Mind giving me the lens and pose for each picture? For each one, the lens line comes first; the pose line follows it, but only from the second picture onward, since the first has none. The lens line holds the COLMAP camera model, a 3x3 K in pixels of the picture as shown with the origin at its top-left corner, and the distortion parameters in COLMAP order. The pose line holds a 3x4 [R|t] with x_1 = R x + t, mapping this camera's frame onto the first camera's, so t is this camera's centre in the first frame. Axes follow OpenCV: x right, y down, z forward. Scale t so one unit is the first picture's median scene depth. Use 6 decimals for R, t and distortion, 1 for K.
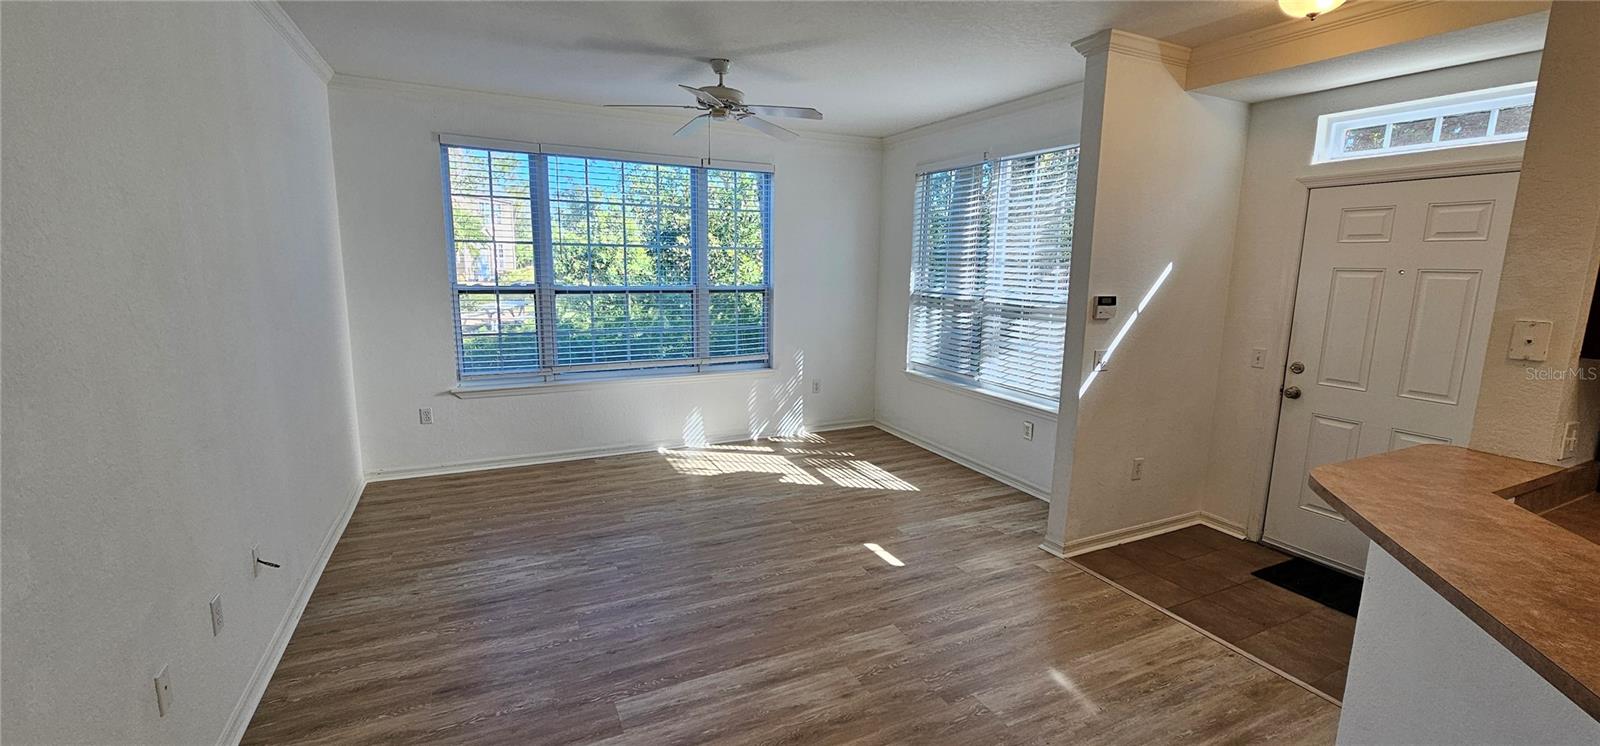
lens RADIAL K [[646.3, 0, 810.8], [0, 646.3, 368.3], [0, 0, 1]] dist [-0.001220, -0.000230]
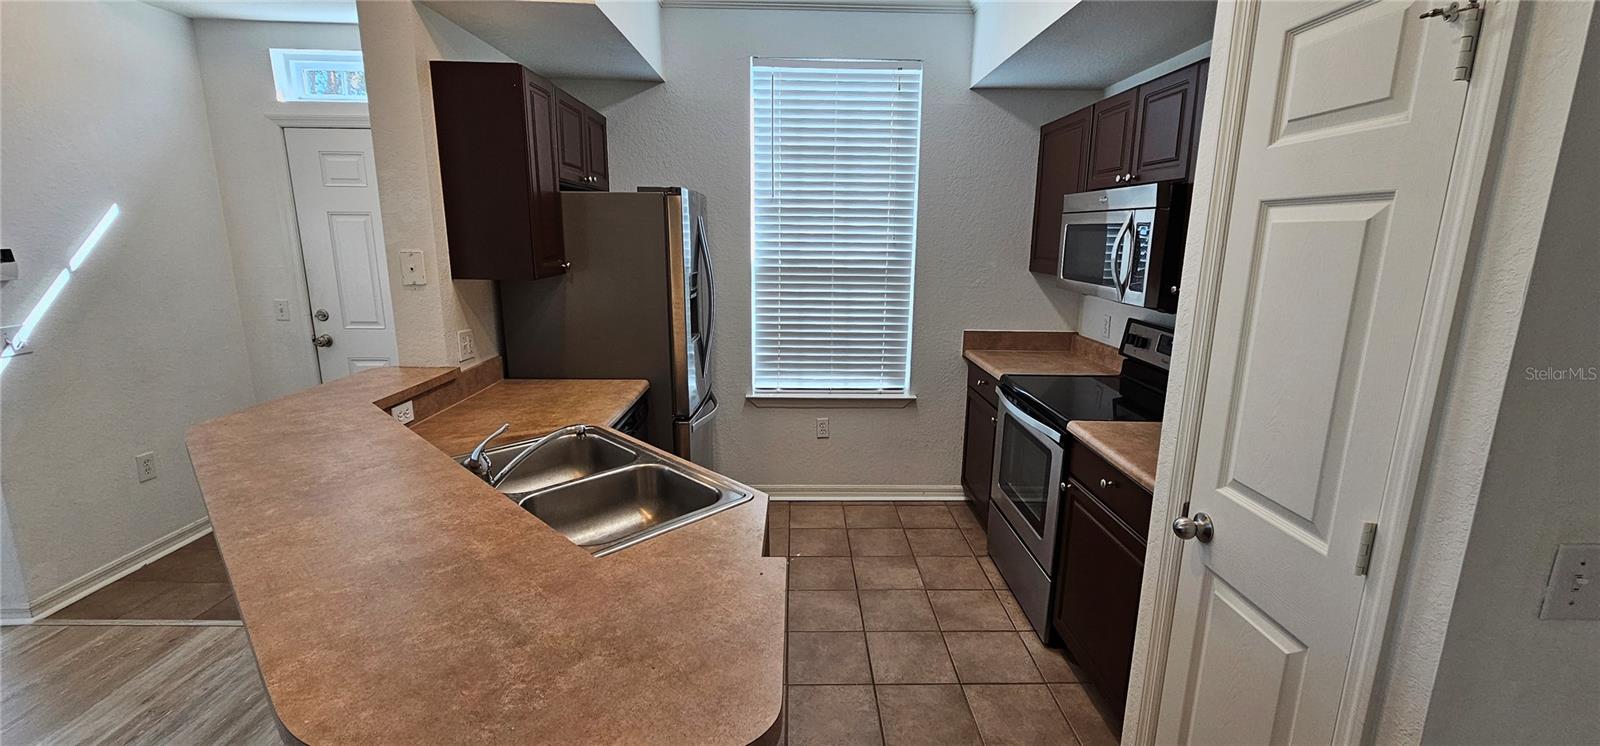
lens RADIAL K [[646.3, 0, 810.8], [0, 646.3, 368.3], [0, 0, 1]] dist [-0.001220, -0.000230]
pose [[0.425853, -0.201602, 0.882046, 0.193503], [0.142215, 0.977657, 0.154794, 0.033071], [-0.893546, 0.059520, 0.445009, -0.101220]]
